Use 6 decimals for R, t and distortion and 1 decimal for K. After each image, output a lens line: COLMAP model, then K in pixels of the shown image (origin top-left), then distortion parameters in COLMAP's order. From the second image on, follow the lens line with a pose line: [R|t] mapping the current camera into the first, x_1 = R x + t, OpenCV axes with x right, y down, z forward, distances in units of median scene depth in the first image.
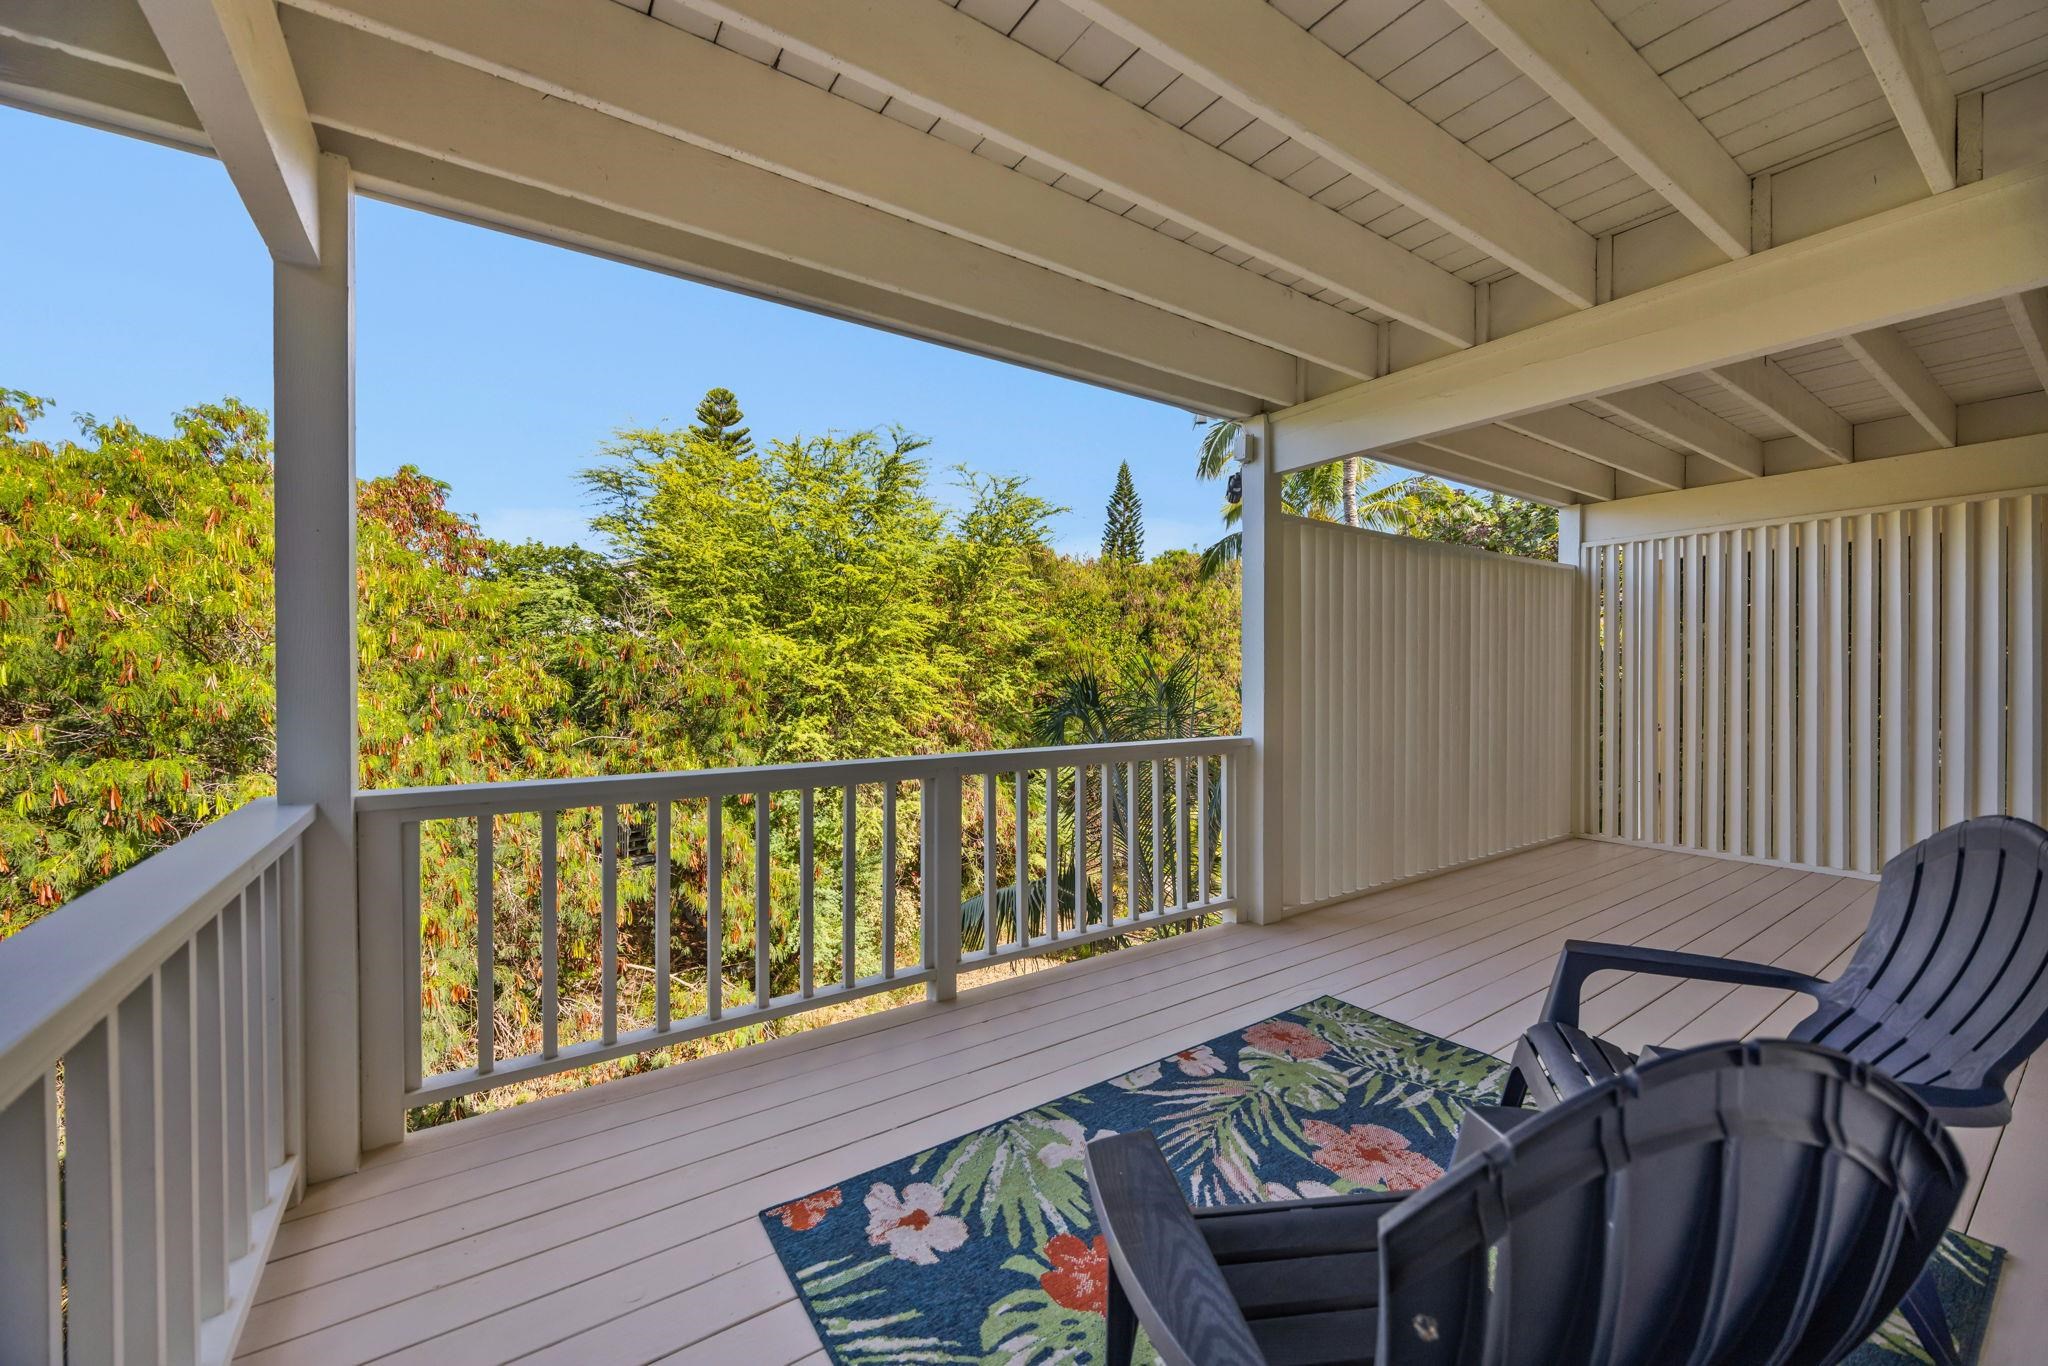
lens RADIAL K [[785.9, 0, 1023.9], [0, 785.9, 684.5], [0, 0, 1]] dist [-0.000943, -0.000084]
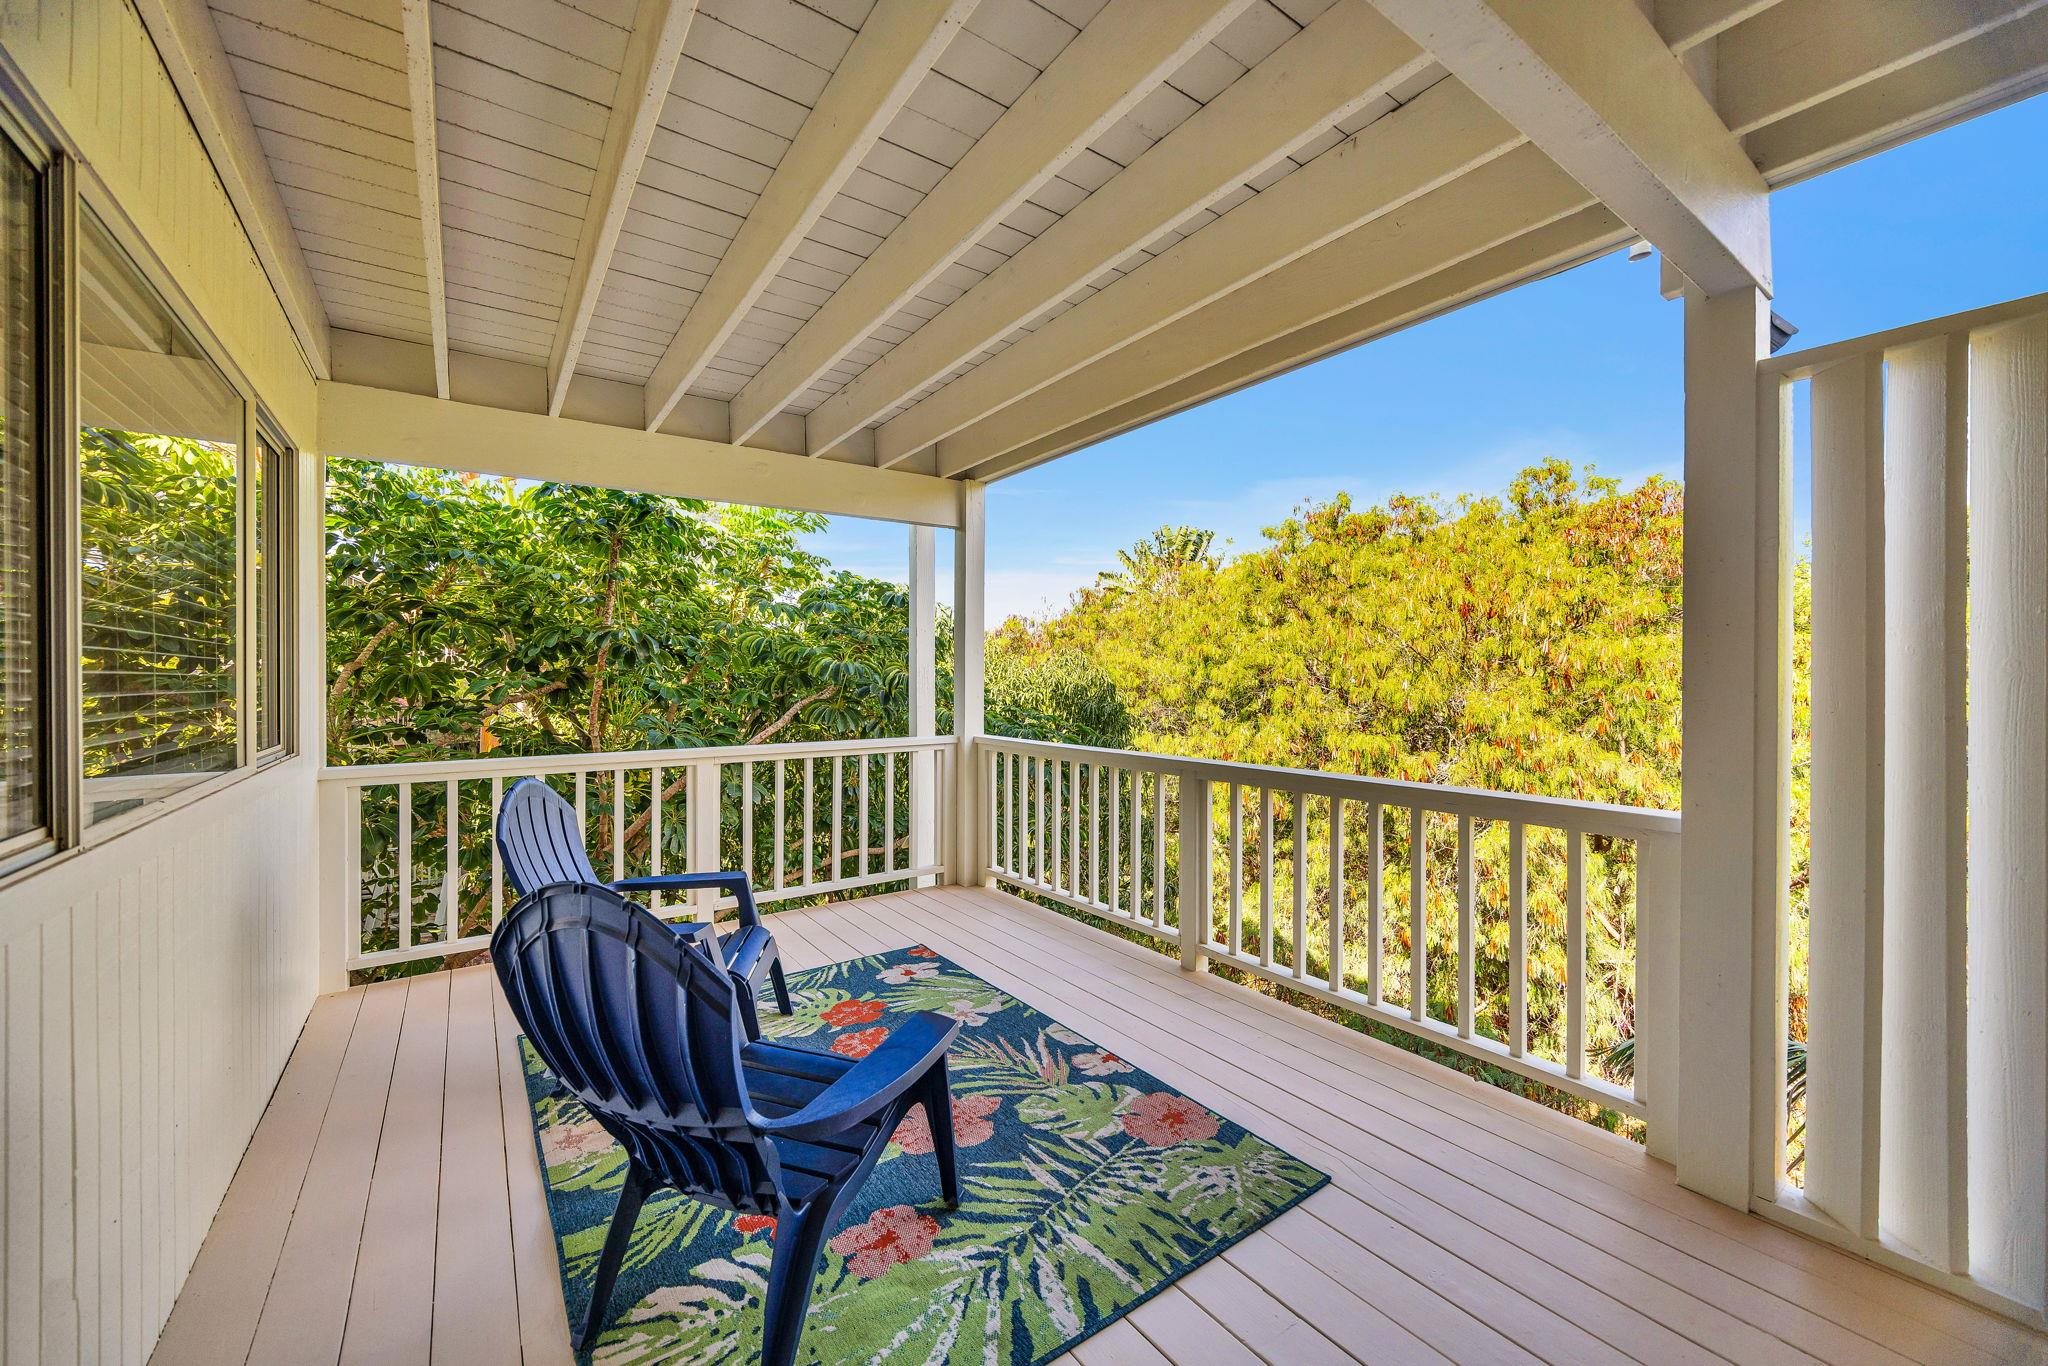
lens RADIAL K [[785.9, 0, 1025.5], [0, 785.9, 680.5], [0, 0, 1]] dist [-0.000943, -0.000084]
pose [[0.026098, 0.002533, -0.999656, 1.374398], [-0.017968, 0.999836, 0.002064, -0.030761], [0.999498, 0.017908, 0.026139, 0.942734]]
